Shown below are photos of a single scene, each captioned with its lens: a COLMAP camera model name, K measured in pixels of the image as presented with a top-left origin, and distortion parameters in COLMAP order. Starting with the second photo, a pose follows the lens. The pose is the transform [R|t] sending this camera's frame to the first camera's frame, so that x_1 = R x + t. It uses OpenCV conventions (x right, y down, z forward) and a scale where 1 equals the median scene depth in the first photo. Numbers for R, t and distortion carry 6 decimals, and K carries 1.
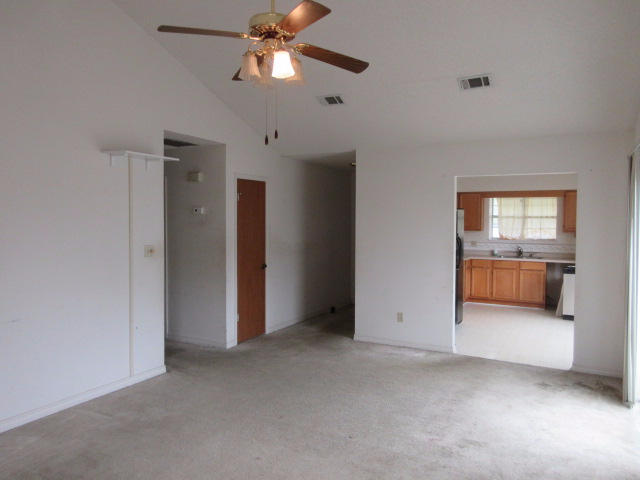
lens RADIAL K [[482.3, 0, 320.2], [0, 482.3, 240.5], [0, 0, 1]] dist [0.013500, -0.005387]
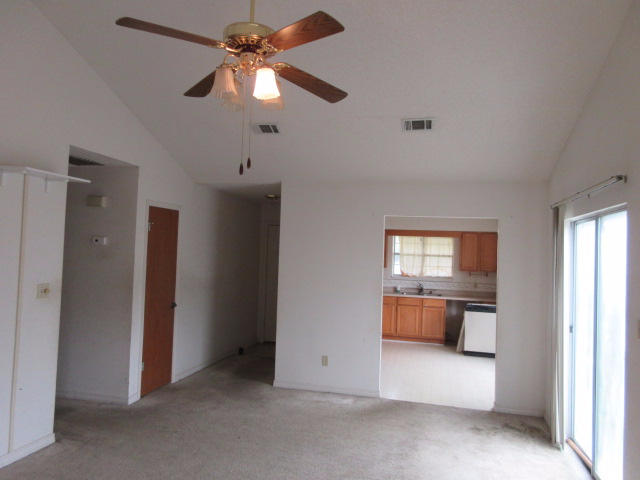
lens RADIAL K [[482.3, 0, 321.9], [0, 482.3, 239.1], [0, 0, 1]] dist [0.013500, -0.005387]
pose [[0.967710, 0.035060, 0.249616, -0.079266], [-0.018916, 0.997588, -0.066785, -0.014285], [-0.251355, 0.059907, 0.966039, 0.069669]]
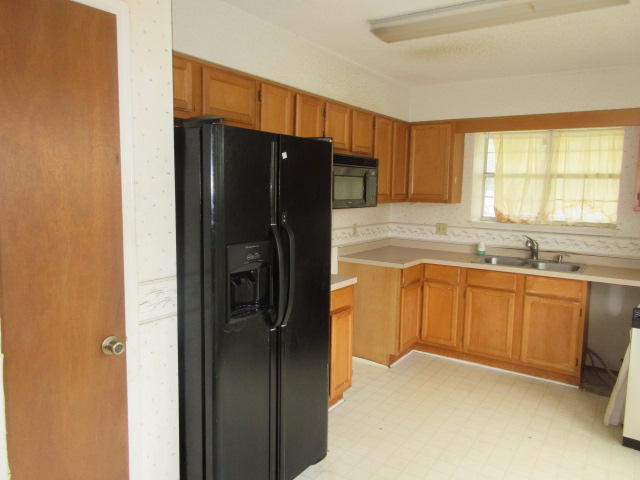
lens RADIAL K [[482.3, 0, 322.2], [0, 482.3, 239.4], [0, 0, 1]] dist [0.013500, -0.005387]
pose [[0.995410, 0.024852, -0.092423, 0.375119], [-0.018280, 0.997288, 0.071288, -0.023814], [0.093944, -0.069271, 0.993165, 0.766401]]
